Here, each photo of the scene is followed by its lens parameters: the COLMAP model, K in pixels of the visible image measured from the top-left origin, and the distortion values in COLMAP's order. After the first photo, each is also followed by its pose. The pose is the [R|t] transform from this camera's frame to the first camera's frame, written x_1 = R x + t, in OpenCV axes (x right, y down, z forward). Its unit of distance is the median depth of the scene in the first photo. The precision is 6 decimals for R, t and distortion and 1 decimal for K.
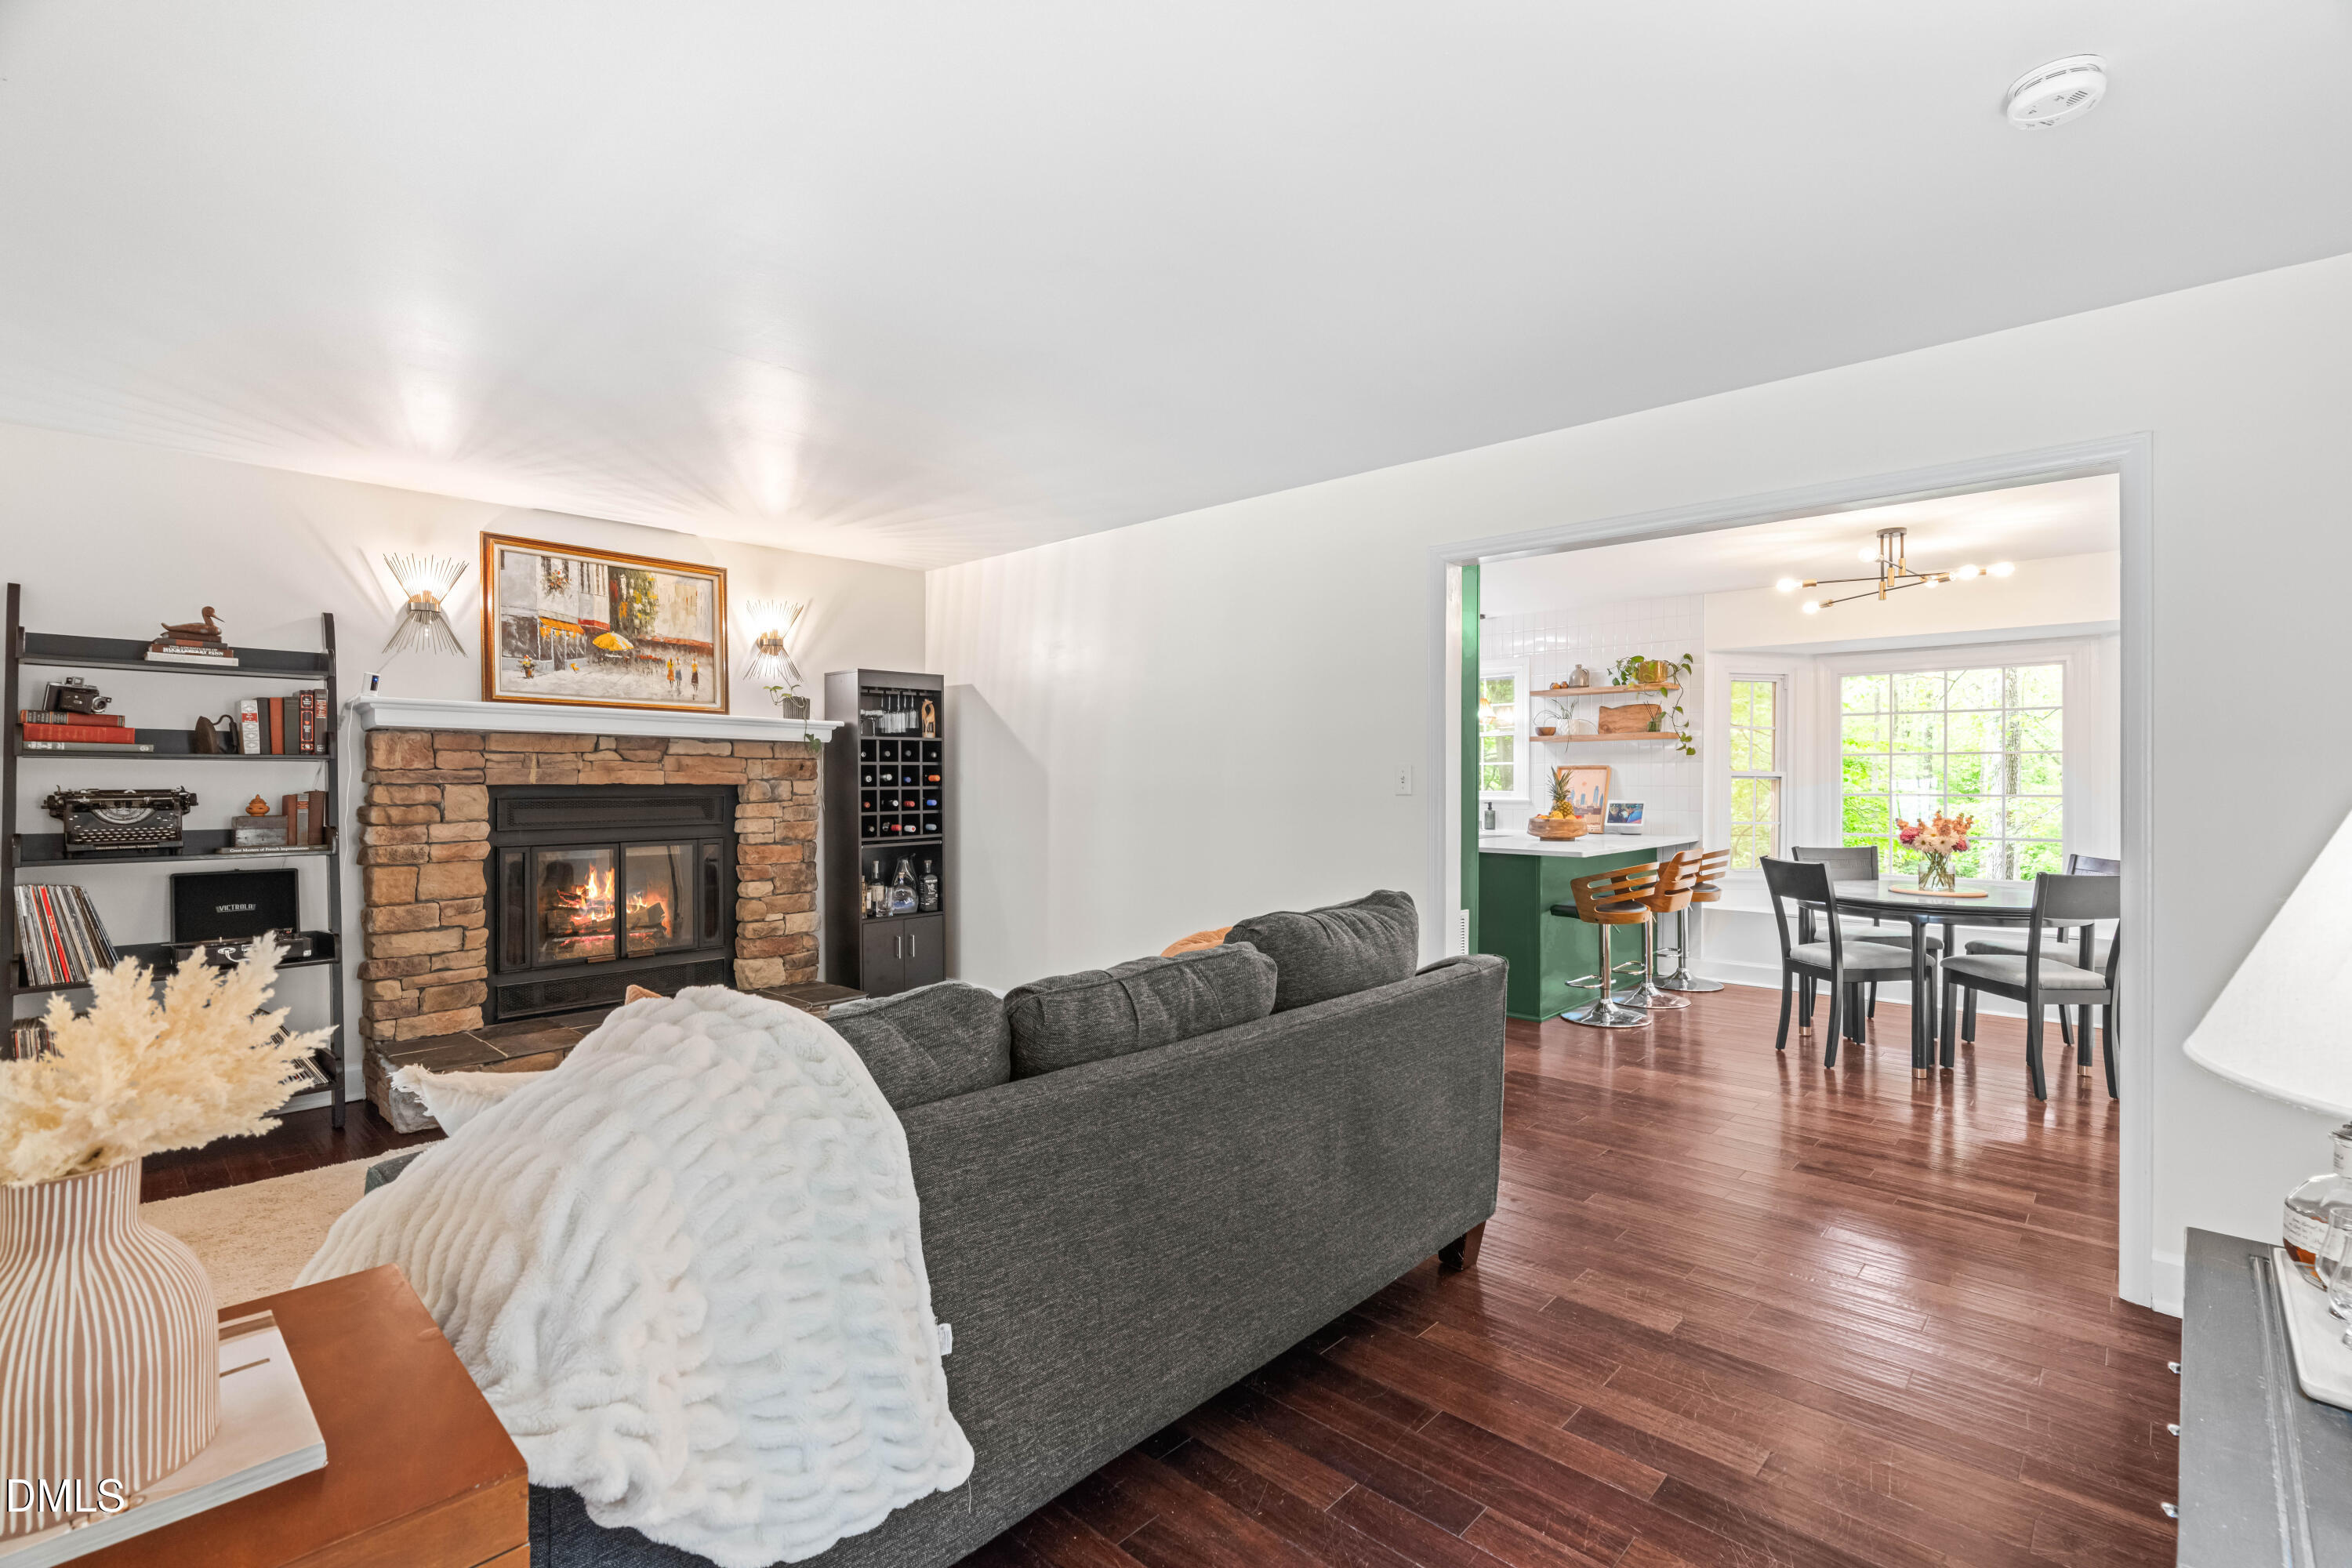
lens RADIAL K [[1069.5, 0, 1170.9], [0, 1069.5, 778.9], [0, 0, 1]] dist [-0.002004, 0.000009]
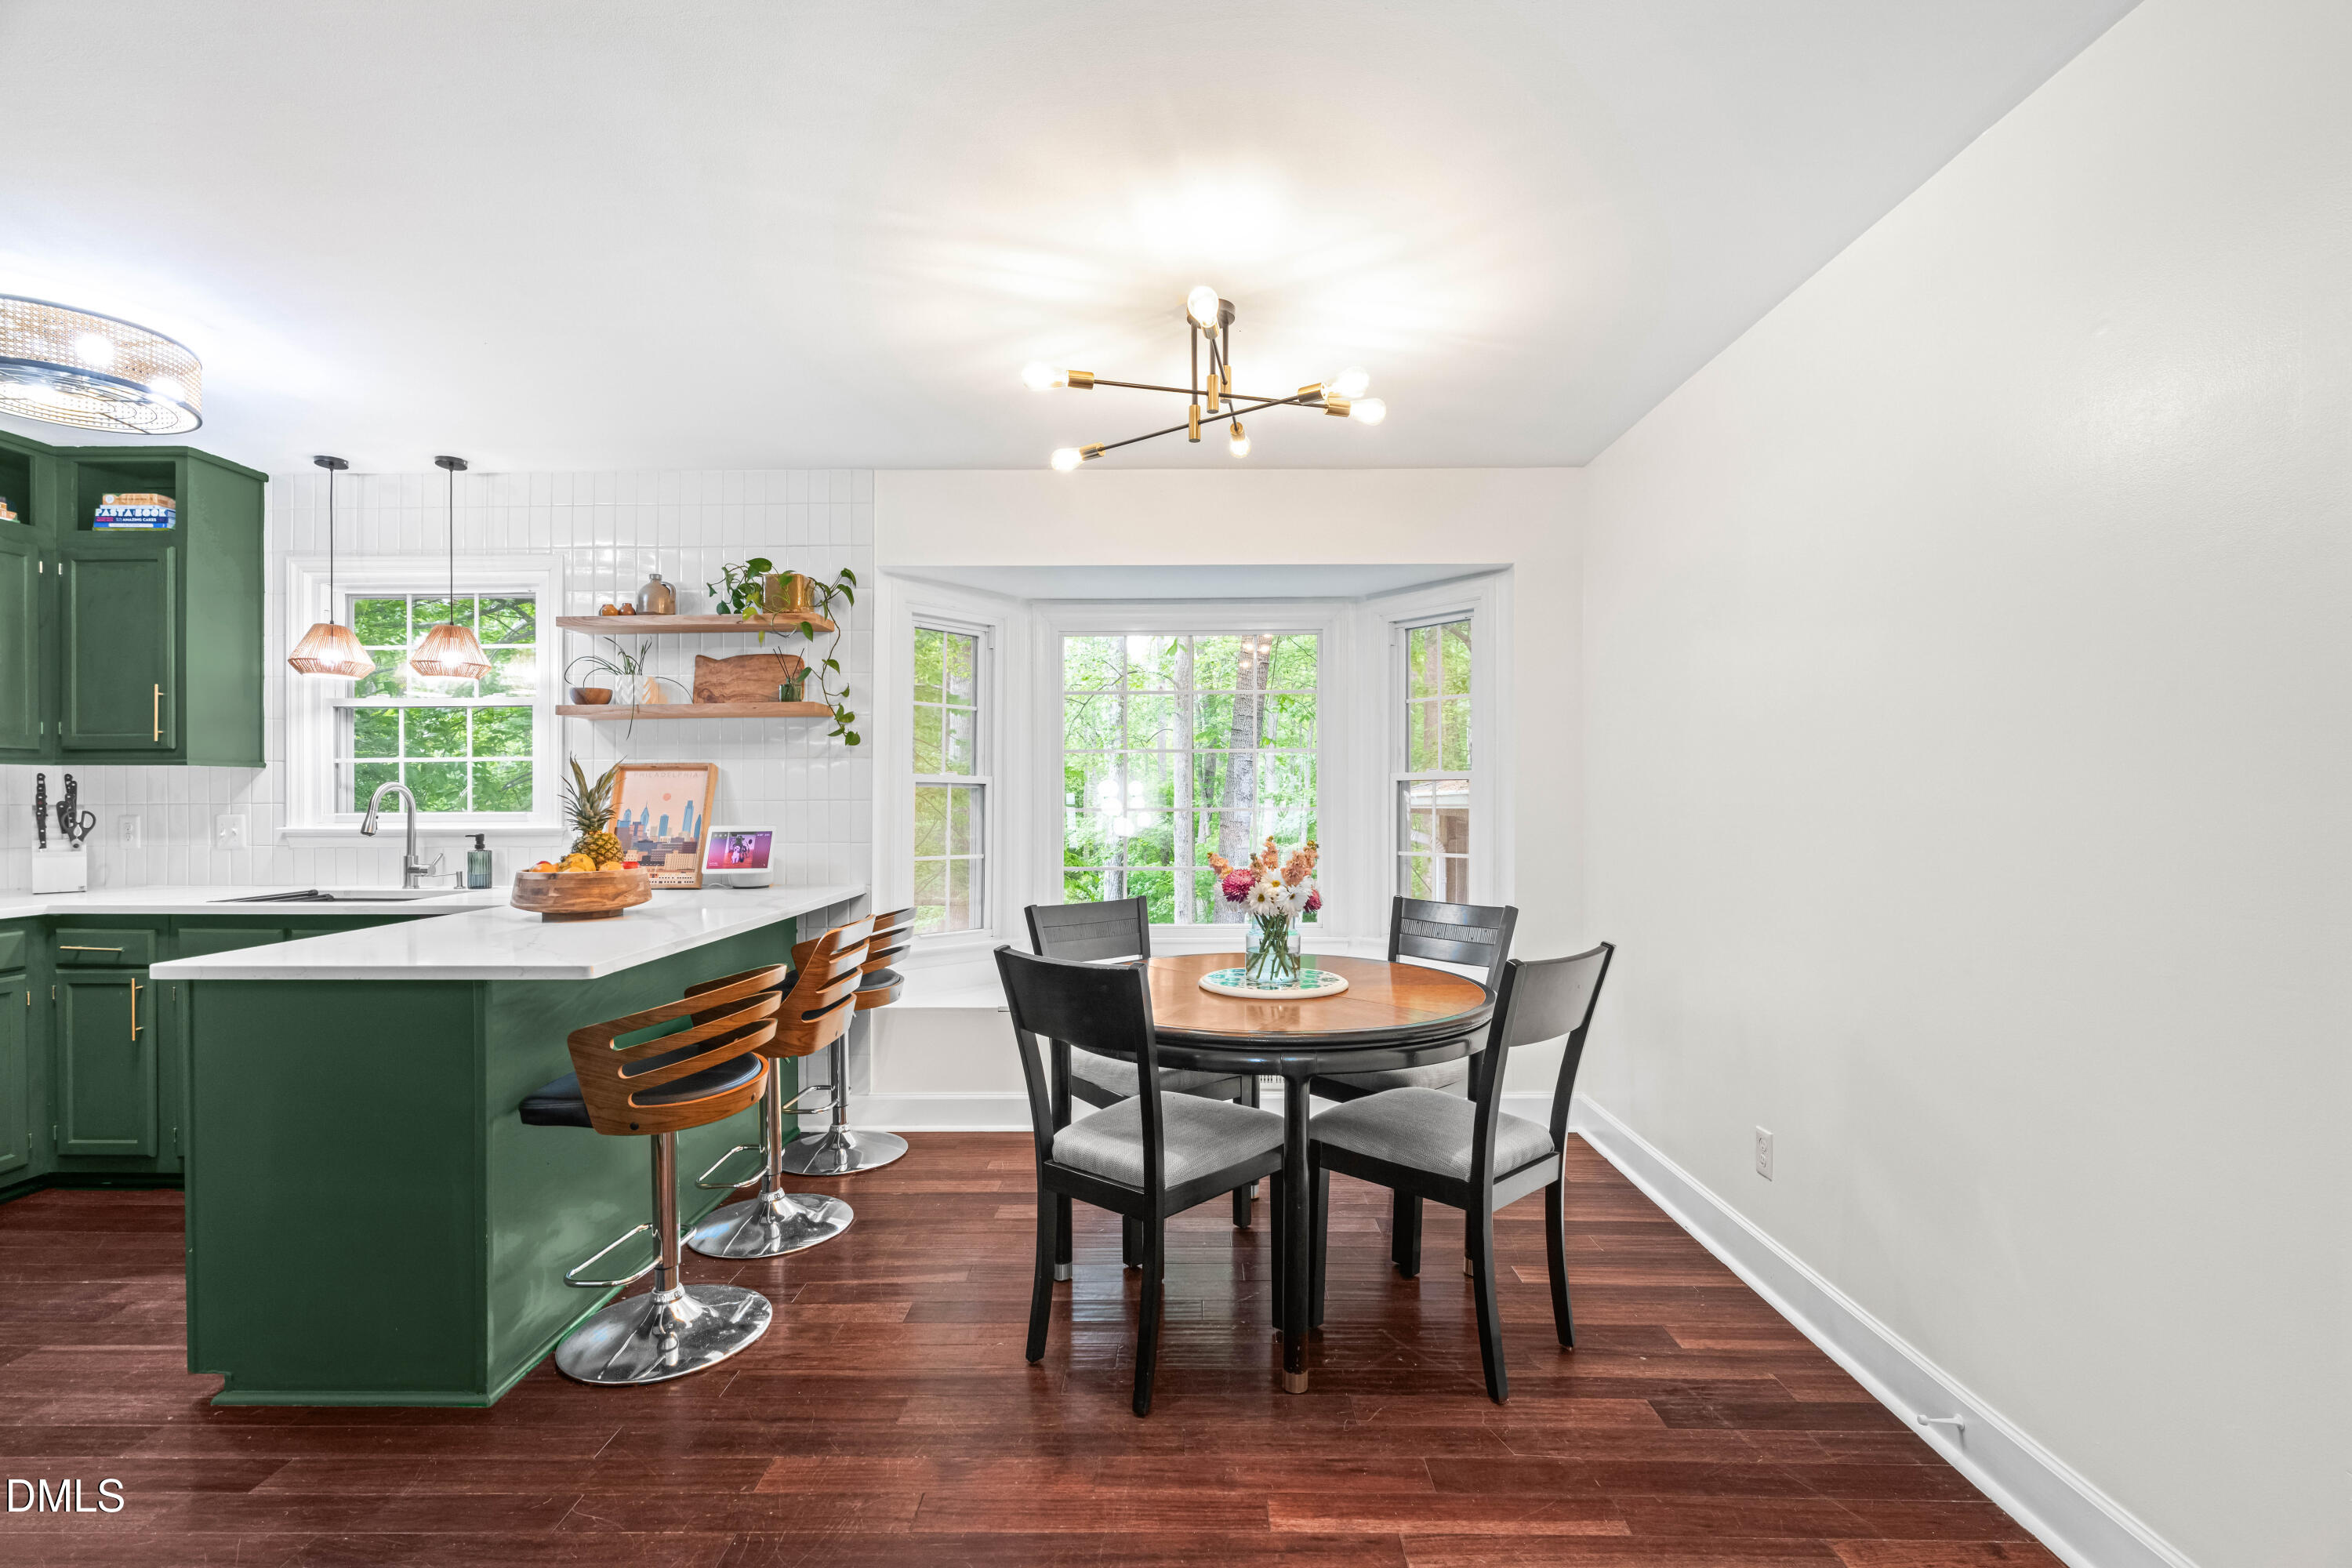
lens RADIAL K [[1069.5, 0, 1185.7], [0, 1069.5, 797.7], [0, 0, 1]] dist [-0.002004, 0.000009]
pose [[0.728004, -0.000262, 0.685573, 0.221819], [0.002289, 0.999995, -0.002048, 0.007052], [-0.685569, 0.003060, 0.728001, 0.457414]]
